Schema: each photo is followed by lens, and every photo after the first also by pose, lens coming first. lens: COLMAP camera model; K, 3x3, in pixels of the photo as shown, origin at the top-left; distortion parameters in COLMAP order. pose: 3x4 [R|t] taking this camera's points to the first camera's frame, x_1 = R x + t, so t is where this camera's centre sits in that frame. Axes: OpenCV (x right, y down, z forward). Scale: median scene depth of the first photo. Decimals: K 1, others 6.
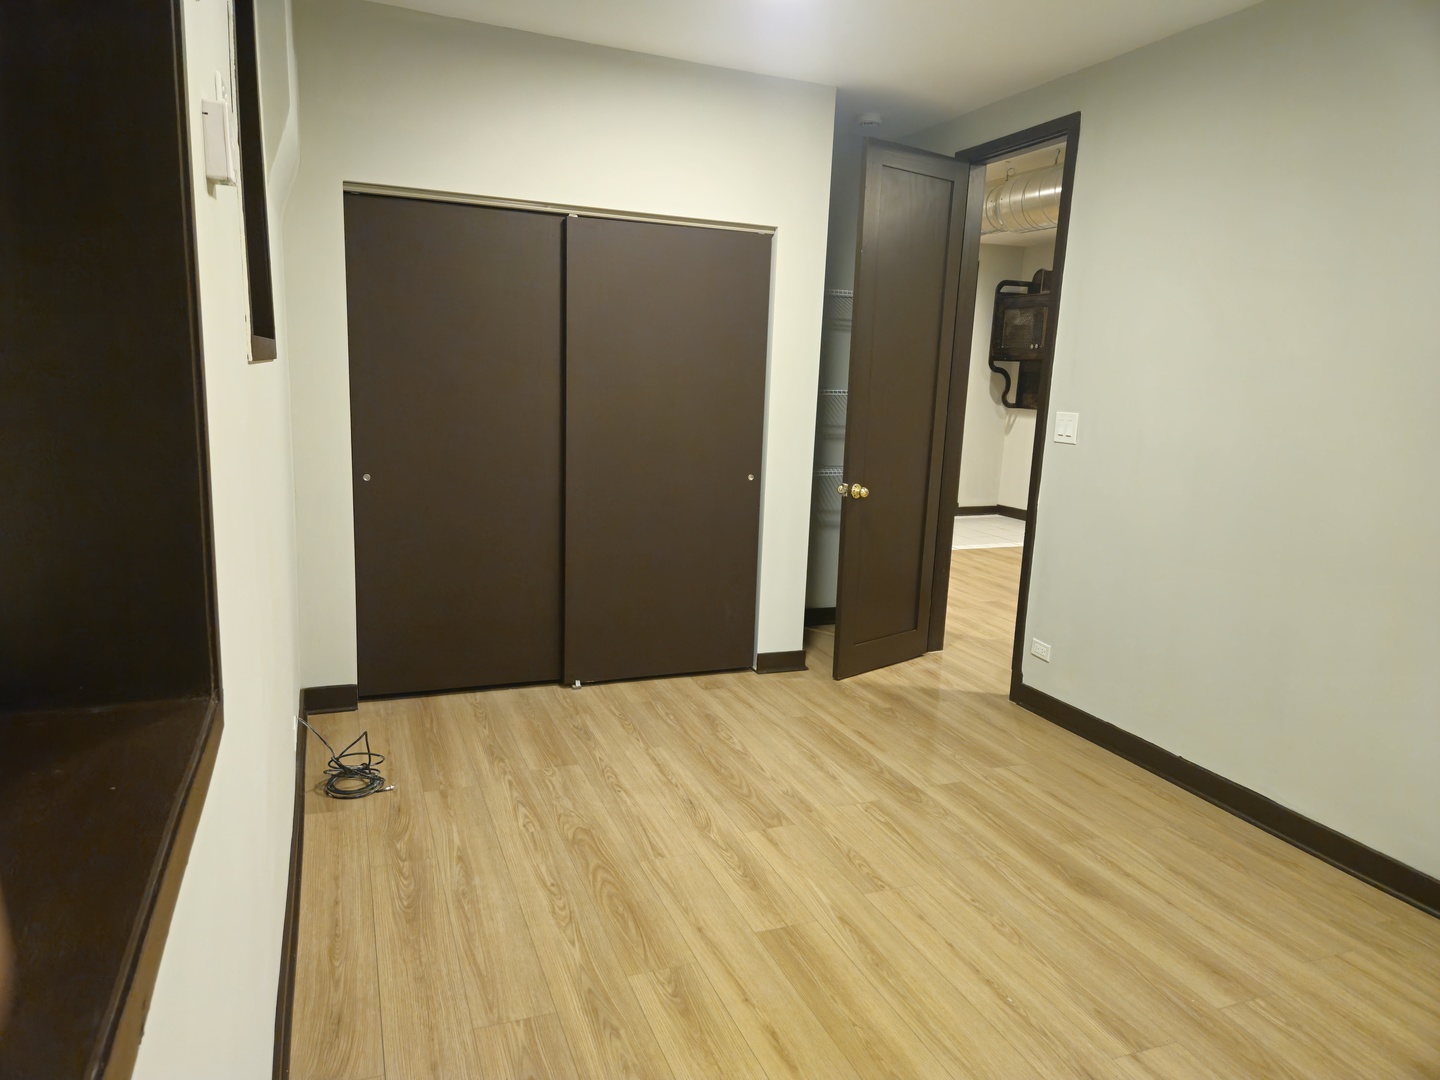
lens RADIAL K [[953.4, 0, 729.9], [0, 953.4, 544.9], [0, 0, 1]] dist [0.074266, -0.060961]
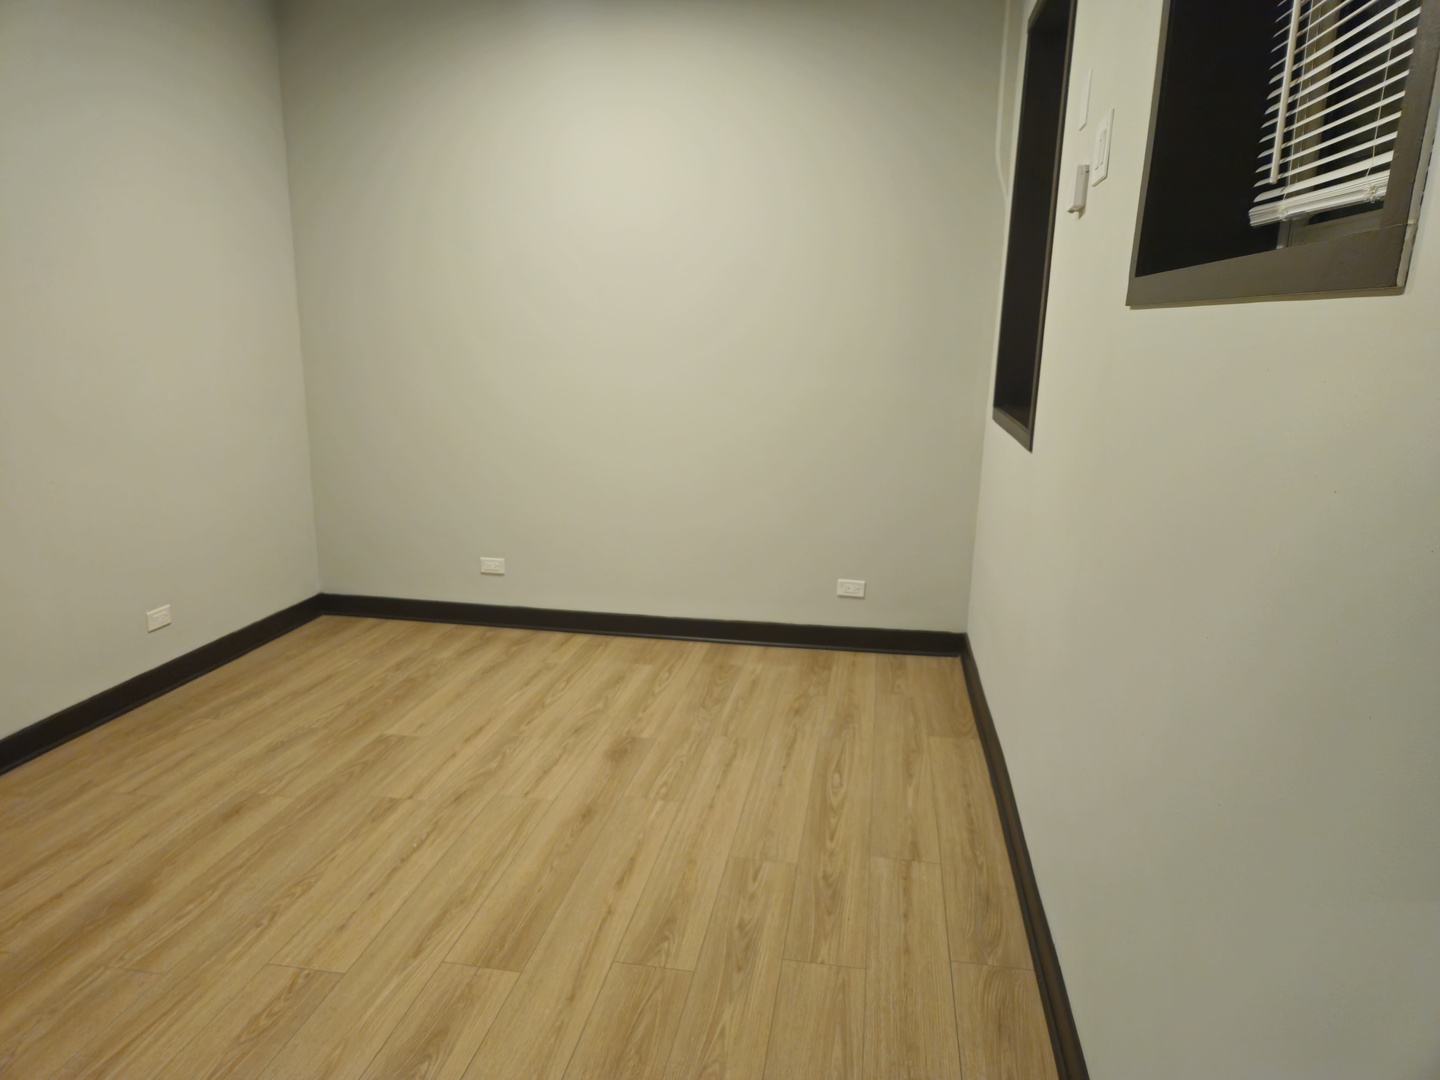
lens RADIAL K [[953.4, 0, 735.4], [0, 953.4, 542.5], [0, 0, 1]] dist [0.074266, -0.060961]
pose [[-0.851836, -0.169219, 0.495723, -0.529951], [0.045120, 0.919158, 0.391295, -0.277546], [-0.521862, 0.355686, -0.775337, 1.570245]]
